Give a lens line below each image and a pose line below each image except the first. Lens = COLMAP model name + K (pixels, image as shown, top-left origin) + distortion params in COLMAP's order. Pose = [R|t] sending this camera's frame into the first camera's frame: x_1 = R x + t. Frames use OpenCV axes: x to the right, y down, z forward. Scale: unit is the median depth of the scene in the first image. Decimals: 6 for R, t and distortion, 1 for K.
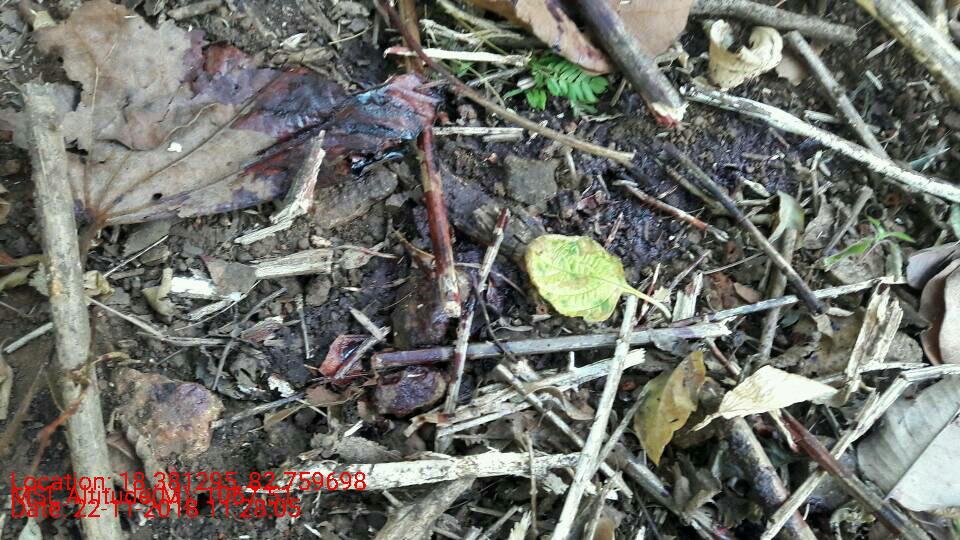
lens RADIAL K [[749.5, 0, 480.0], [0, 749.5, 270.0], [0, 0, 1]] dist [0.003746, 0.000417]
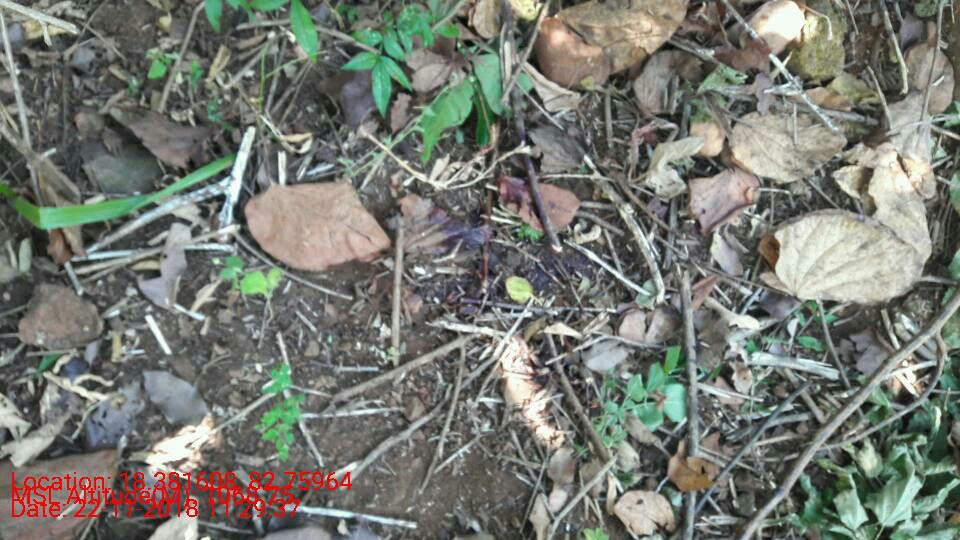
lens RADIAL K [[749.5, 0, 480.0], [0, 749.5, 270.0], [0, 0, 1]] dist [0.003746, 0.000417]
pose [[0.975955, 0.217567, -0.013319, -0.026697], [-0.217128, 0.975728, 0.028471, -0.147690], [0.019190, -0.024894, 0.999506, -2.661561]]
